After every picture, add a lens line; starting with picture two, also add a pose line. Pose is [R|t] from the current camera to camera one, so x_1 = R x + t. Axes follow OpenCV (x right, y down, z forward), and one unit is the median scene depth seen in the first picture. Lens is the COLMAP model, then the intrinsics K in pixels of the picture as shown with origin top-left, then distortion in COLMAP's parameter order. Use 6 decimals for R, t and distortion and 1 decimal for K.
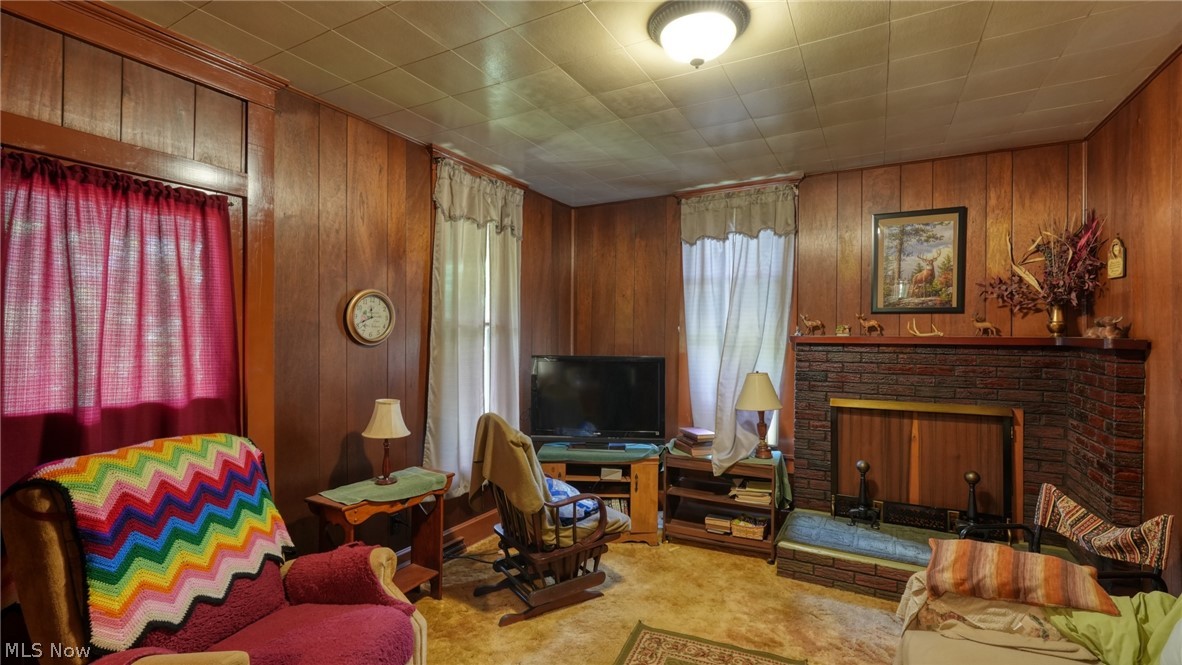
lens RADIAL K [[515.9, 0, 590.9], [0, 515.9, 334.9], [0, 0, 1]] dist [-0.019172, 0.009222]
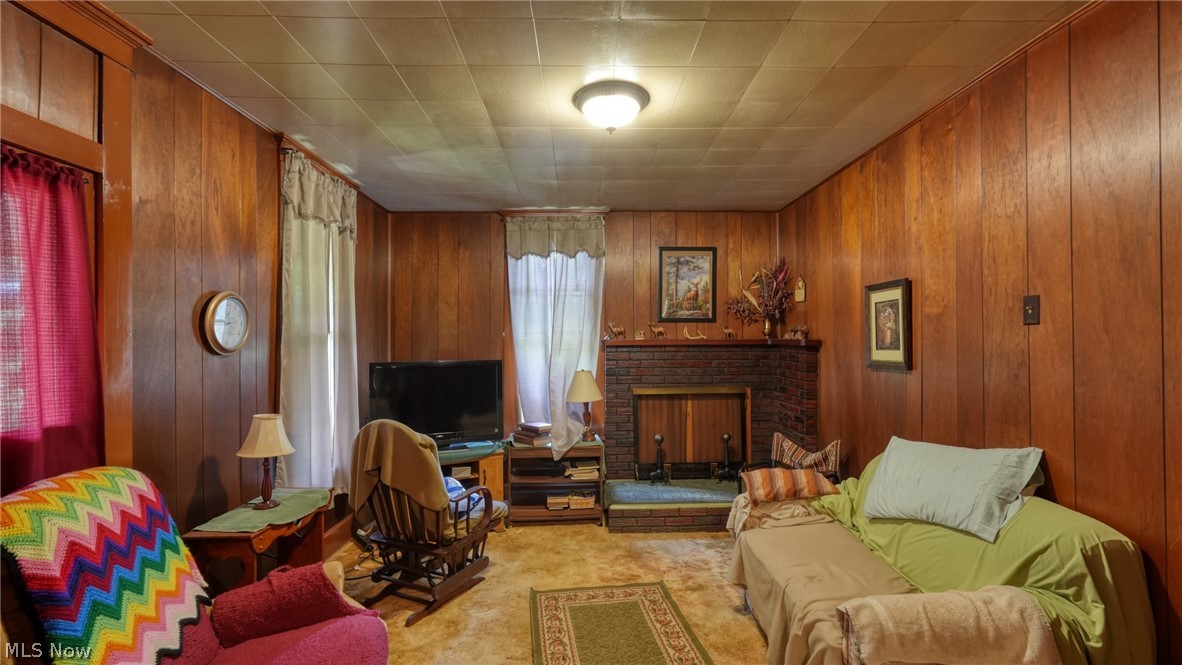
lens RADIAL K [[515.9, 0, 590.9], [0, 515.9, 334.9], [0, 0, 1]] dist [-0.019172, 0.009222]
pose [[0.863466, -0.005308, 0.504378, -0.292766], [0.010209, 0.999924, -0.006954, -0.001650], [-0.504303, 0.011154, 0.863455, -0.055210]]
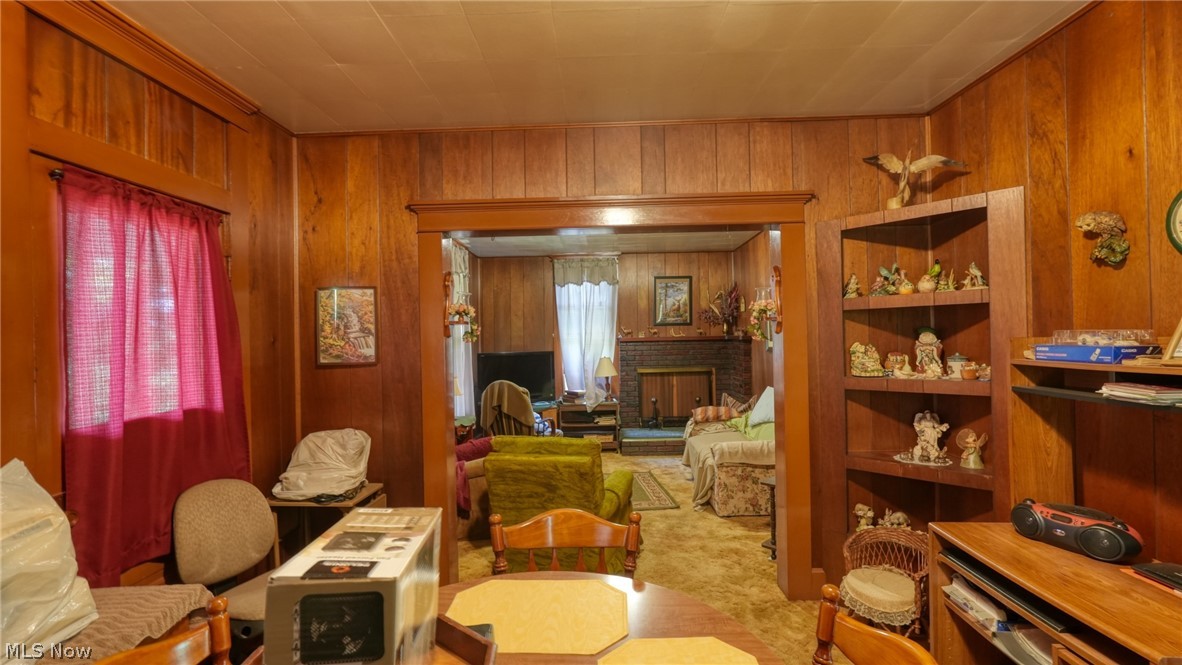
lens RADIAL K [[515.9, 0, 590.9], [0, 515.9, 334.9], [0, 0, 1]] dist [-0.019172, 0.009222]
pose [[0.885427, -0.018965, 0.464392, -0.664425], [0.023967, 0.999701, -0.004869, -0.001943], [-0.464160, 0.015441, 0.885617, -0.730560]]
